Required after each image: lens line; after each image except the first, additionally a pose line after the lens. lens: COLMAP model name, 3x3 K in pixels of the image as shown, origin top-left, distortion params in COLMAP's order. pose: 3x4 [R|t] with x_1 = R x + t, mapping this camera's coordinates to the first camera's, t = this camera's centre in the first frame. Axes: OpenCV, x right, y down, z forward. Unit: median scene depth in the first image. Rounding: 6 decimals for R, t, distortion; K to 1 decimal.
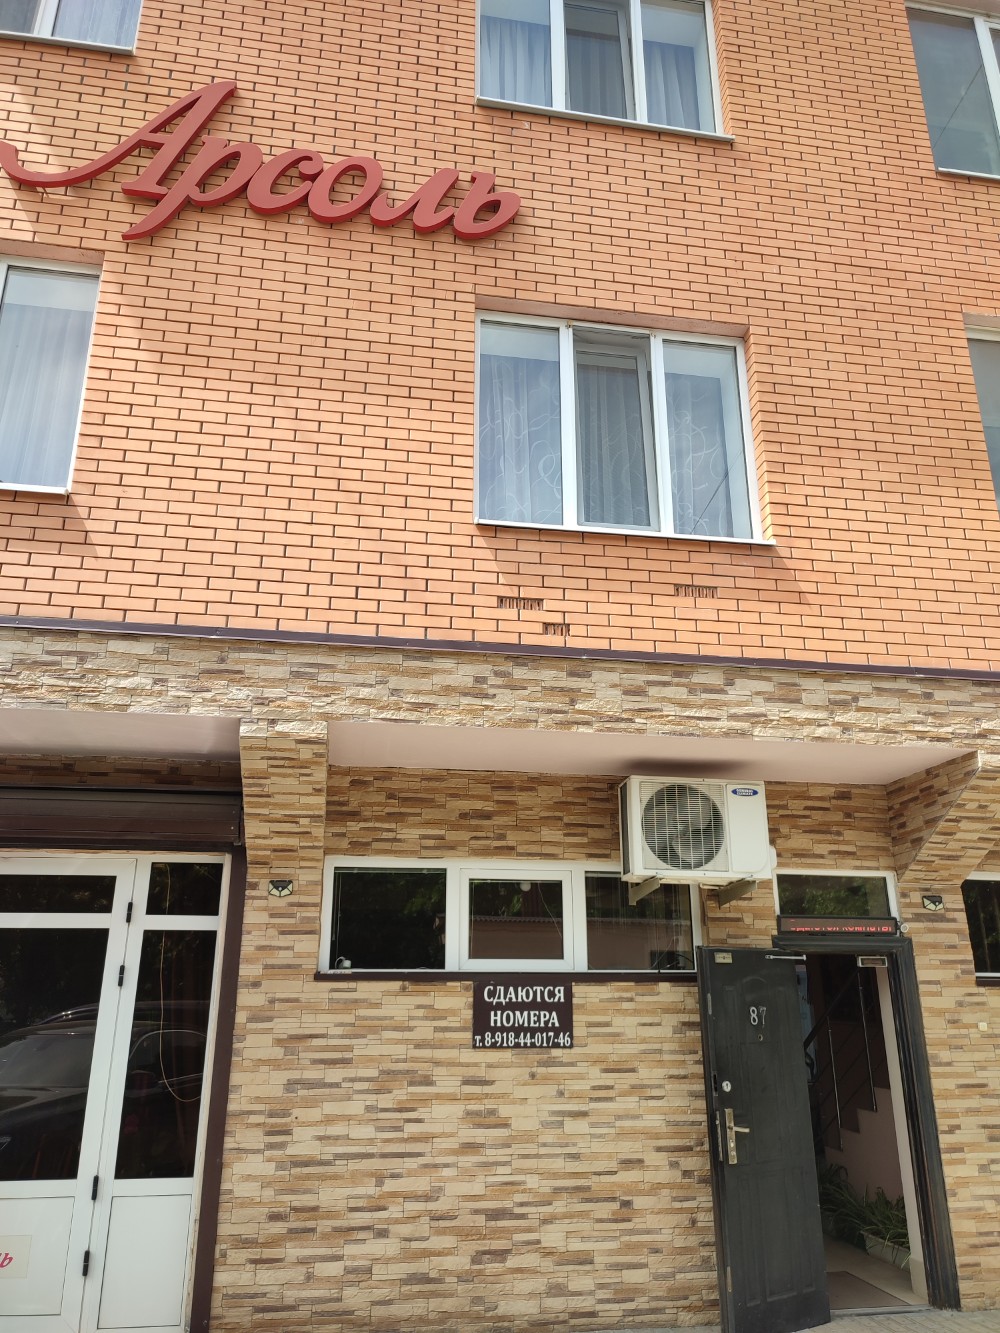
lens RADIAL K [[953.8, 0, 500.0], [0, 953.8, 666.5], [0, 0, 1]] dist [0.056920, -0.030256]
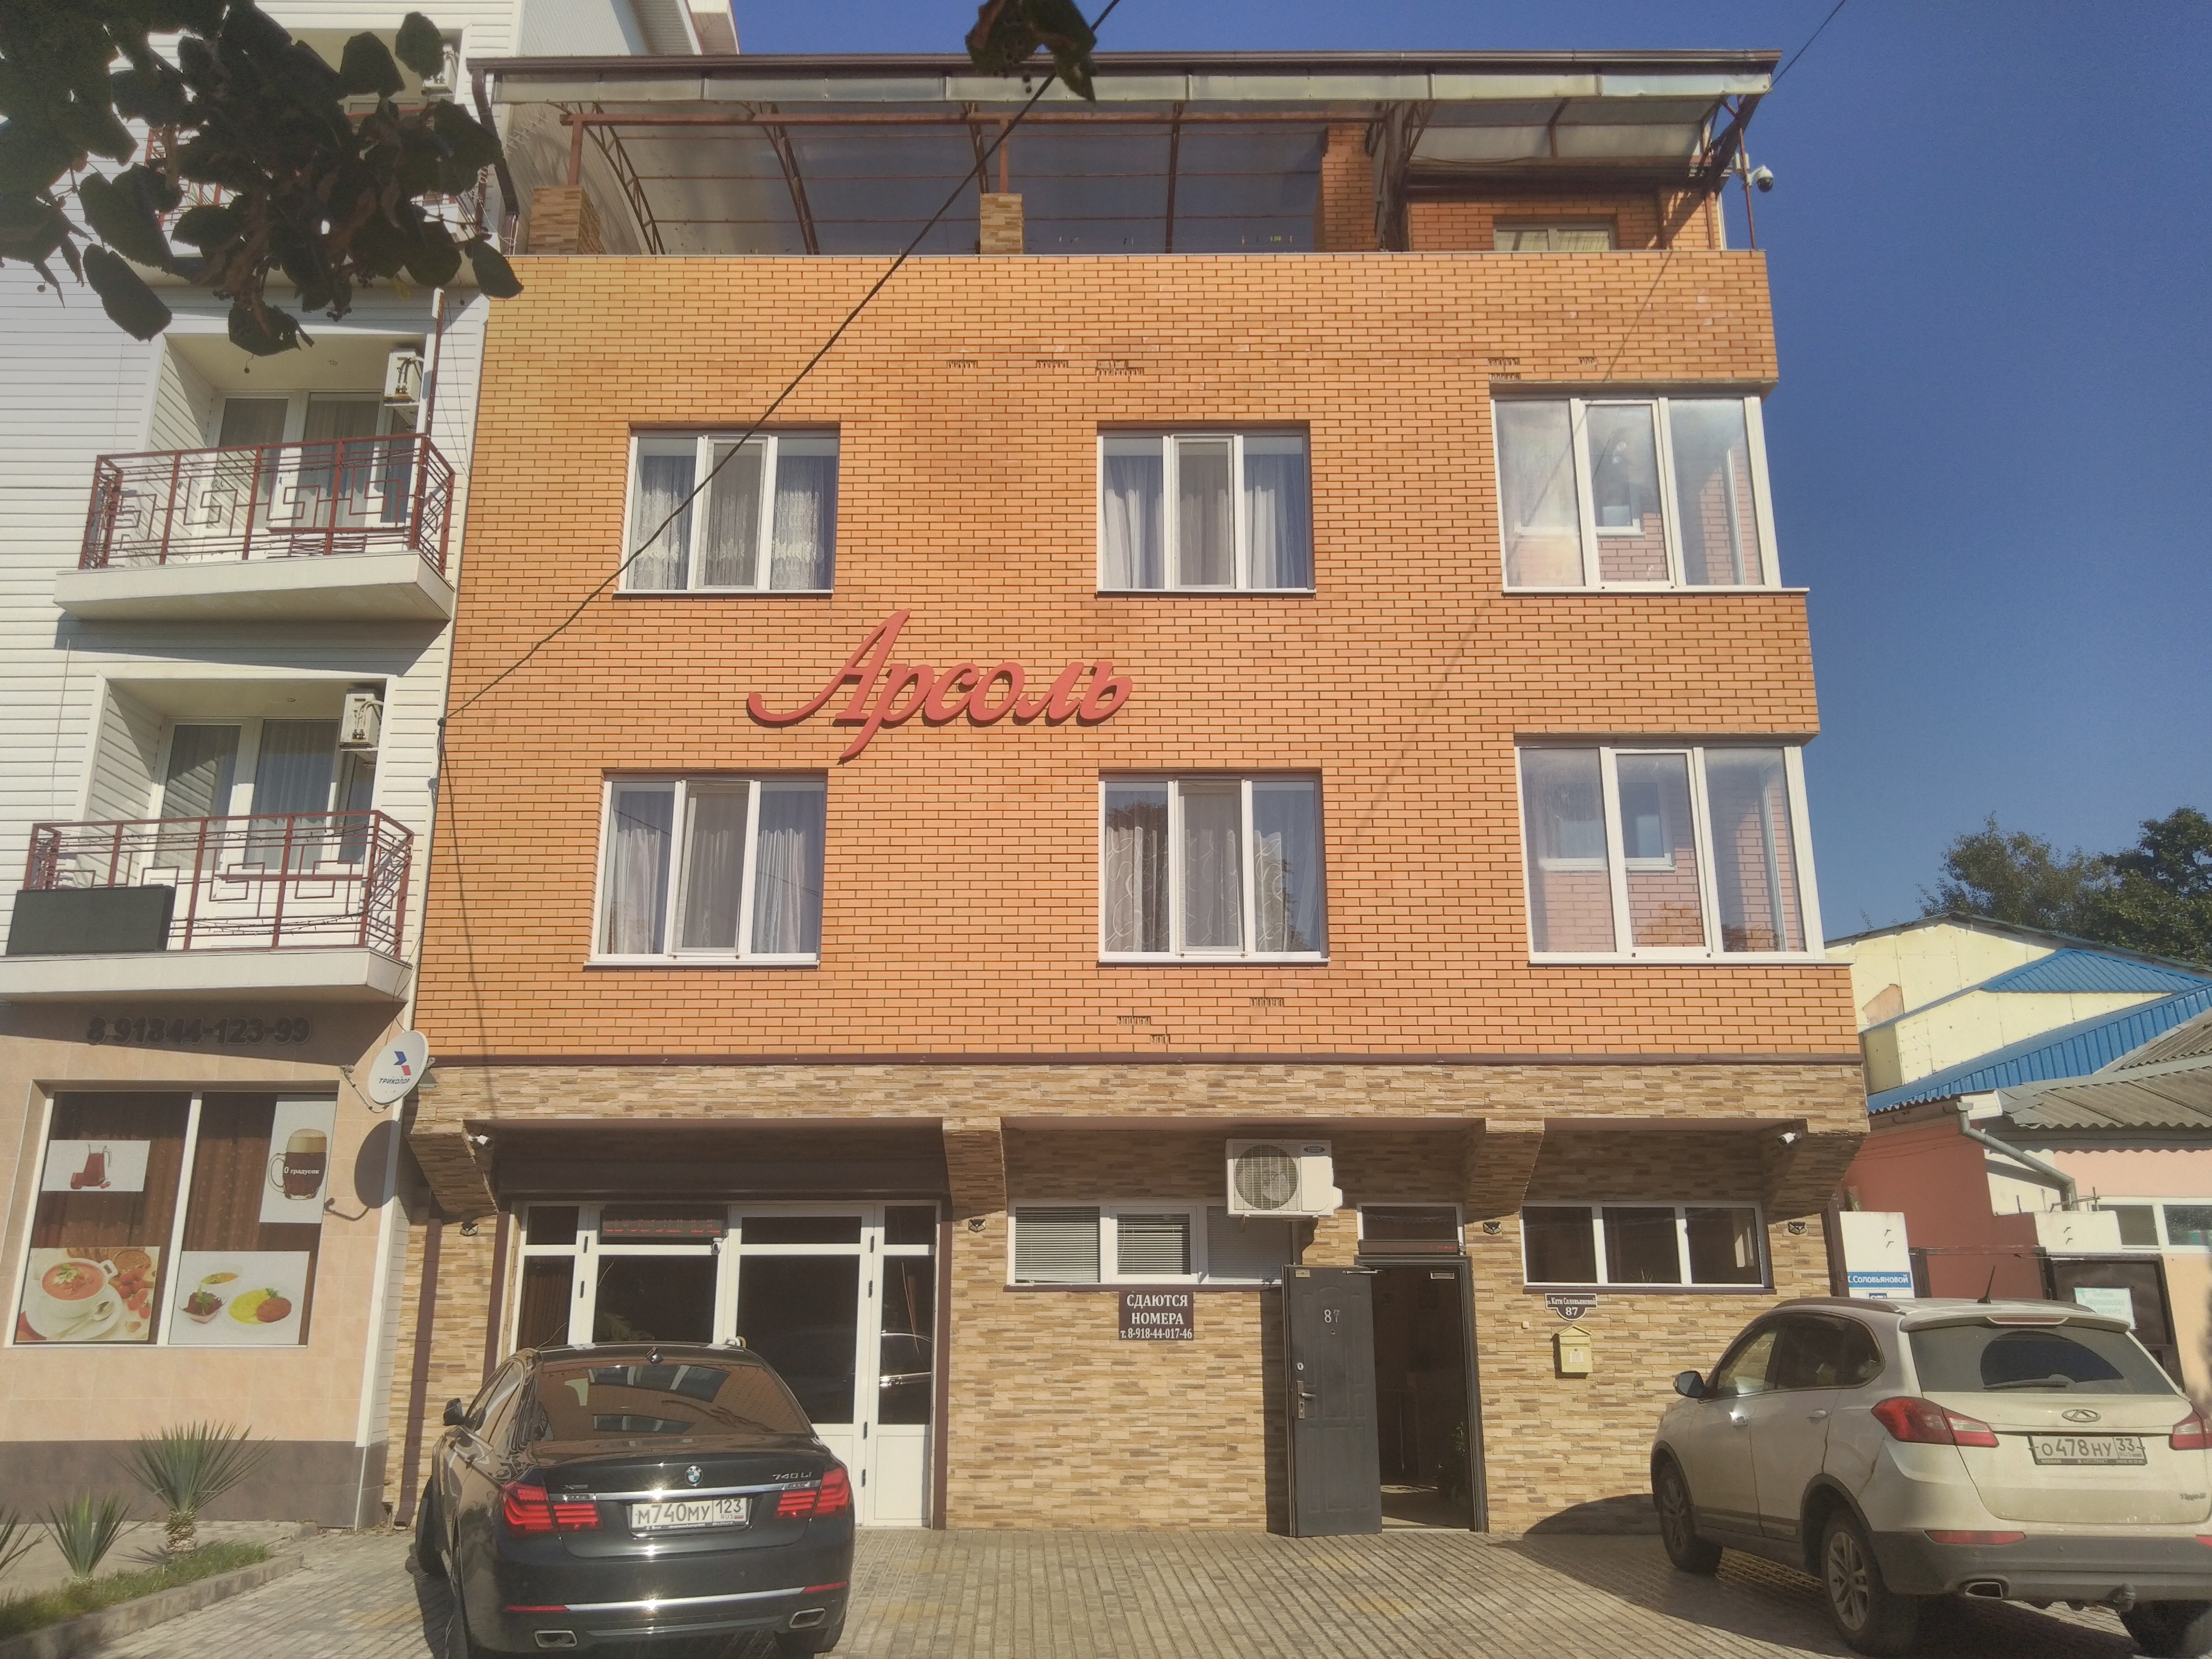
lens RADIAL K [[1711.4, 0, 1106.0], [0, 1711.4, 829.5], [0, 0, 1]] dist [0.075814, -0.000445]
pose [[0.987538, -0.045176, -0.150760, 0.362935], [0.052578, 0.997581, 0.045472, -0.451566], [0.148341, -0.052832, 0.987524, -1.421959]]
